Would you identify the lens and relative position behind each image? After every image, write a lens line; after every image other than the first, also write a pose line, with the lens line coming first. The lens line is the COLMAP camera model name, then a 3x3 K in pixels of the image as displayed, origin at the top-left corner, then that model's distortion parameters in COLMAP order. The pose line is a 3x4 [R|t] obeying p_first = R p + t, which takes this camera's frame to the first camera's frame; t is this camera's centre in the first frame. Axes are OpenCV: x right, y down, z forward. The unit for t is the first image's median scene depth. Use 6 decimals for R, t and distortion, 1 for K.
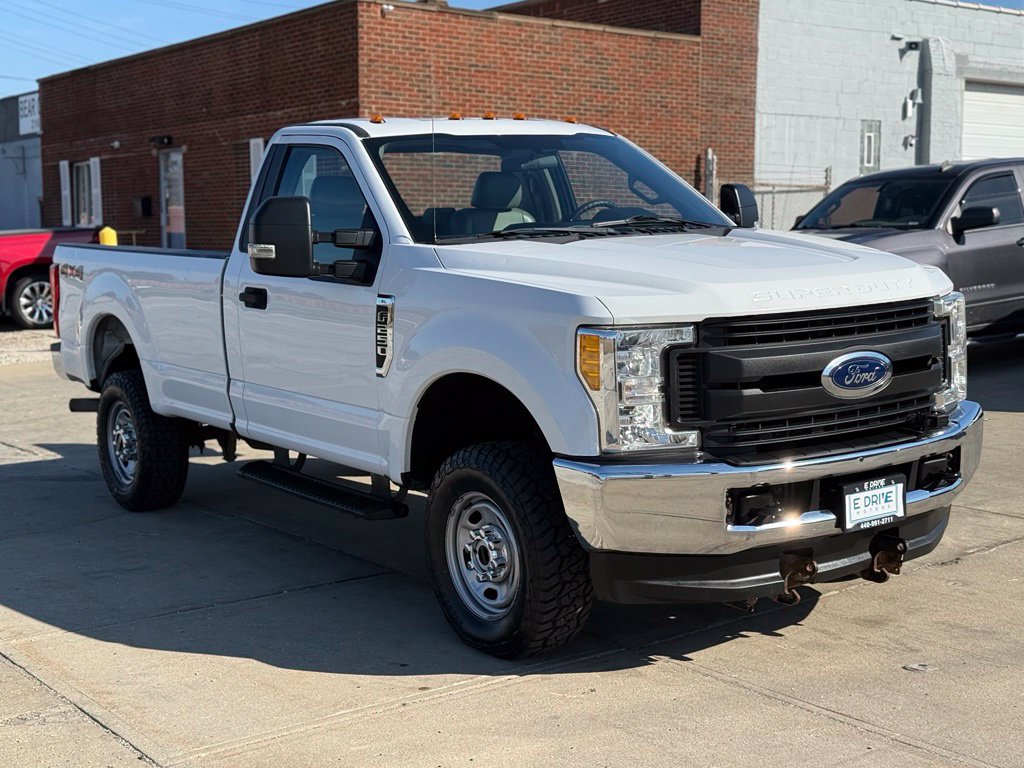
lens RADIAL K [[1433.9, 0, 512.0], [0, 1433.9, 384.0], [0, 0, 1]] dist [0.149865, -0.133101]
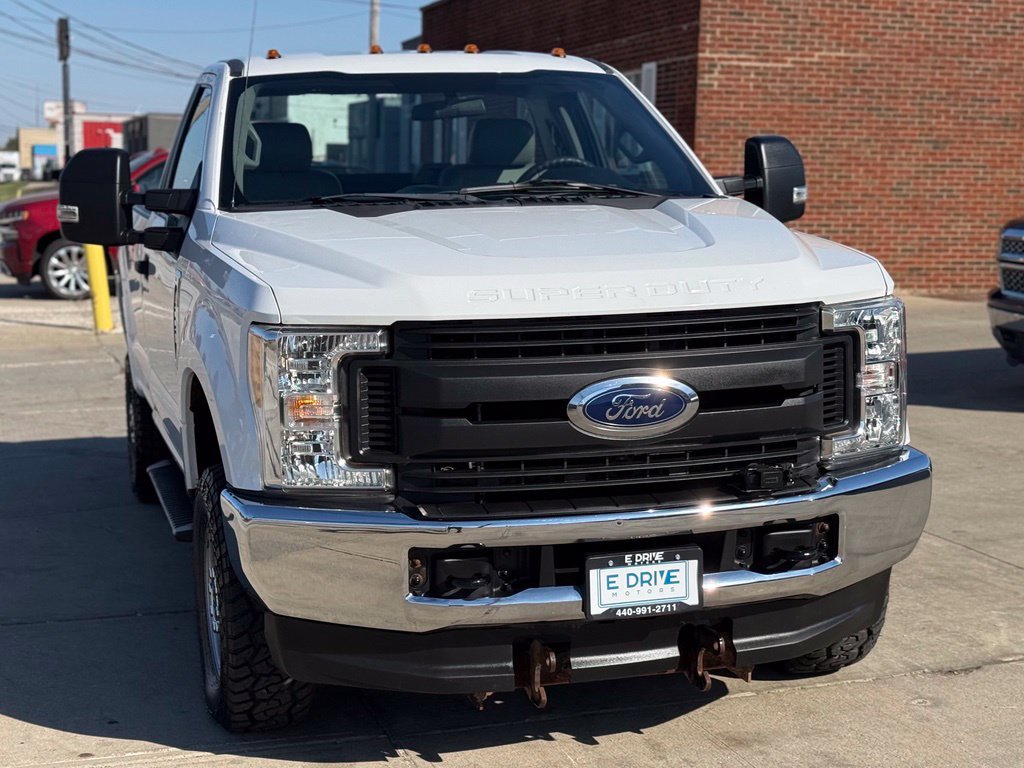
lens RADIAL K [[1670.7, 0, 512.0], [0, 1670.7, 413.9], [0, 0, 1]] dist [0.047487, -0.111703]
pose [[0.930534, 0.063419, -0.360673, 0.152021], [-0.049811, 0.997656, 0.046910, -0.012376], [0.362803, -0.025686, 0.931512, 0.059144]]
